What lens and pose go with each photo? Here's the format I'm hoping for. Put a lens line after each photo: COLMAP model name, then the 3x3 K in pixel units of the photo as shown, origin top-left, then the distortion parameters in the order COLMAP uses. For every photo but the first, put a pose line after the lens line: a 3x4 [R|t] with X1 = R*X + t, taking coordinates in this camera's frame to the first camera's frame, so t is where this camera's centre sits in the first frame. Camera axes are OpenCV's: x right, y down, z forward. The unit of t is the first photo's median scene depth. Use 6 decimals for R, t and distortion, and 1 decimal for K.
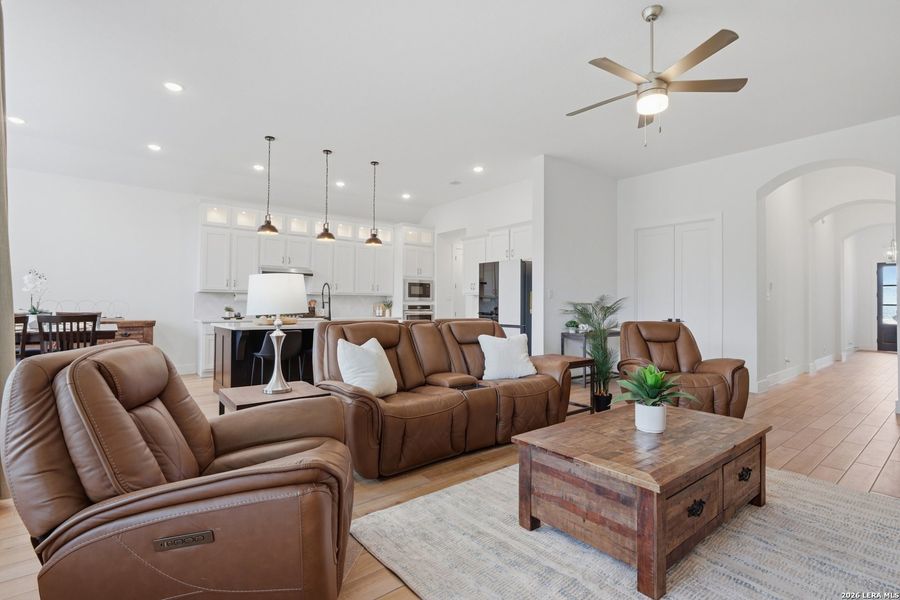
lens RADIAL K [[419.1, 0, 450.0], [0, 419.1, 300.0], [0, 0, 1]] dist [-0.000500, -0.000016]
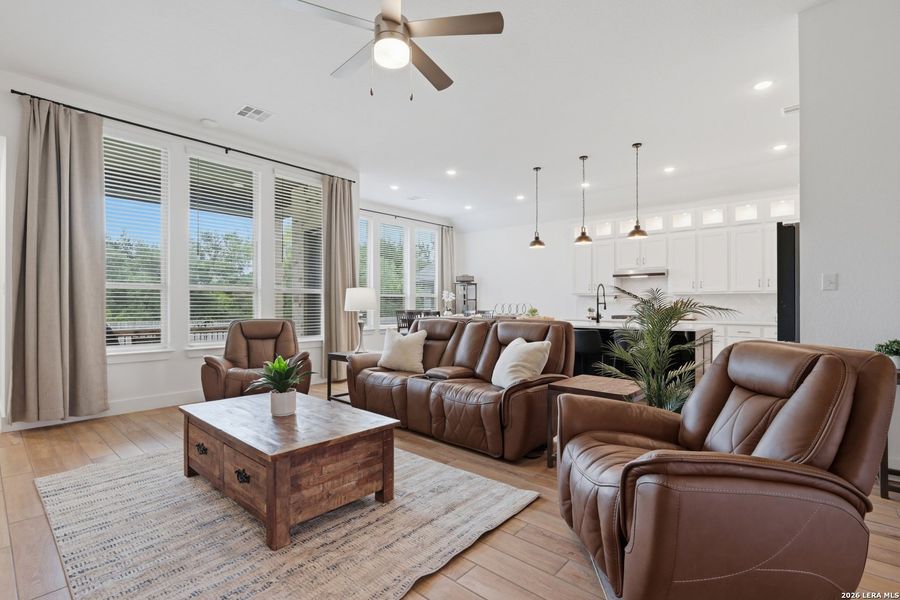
lens RADIAL K [[419.1, 0, 450.0], [0, 419.1, 300.0], [0, 0, 1]] dist [-0.000500, -0.000016]
pose [[0.172423, -0.014794, -0.984912, 0.639250], [-0.001395, 0.999883, -0.015263, 0.014481], [0.985022, 0.004006, 0.172383, 0.478872]]
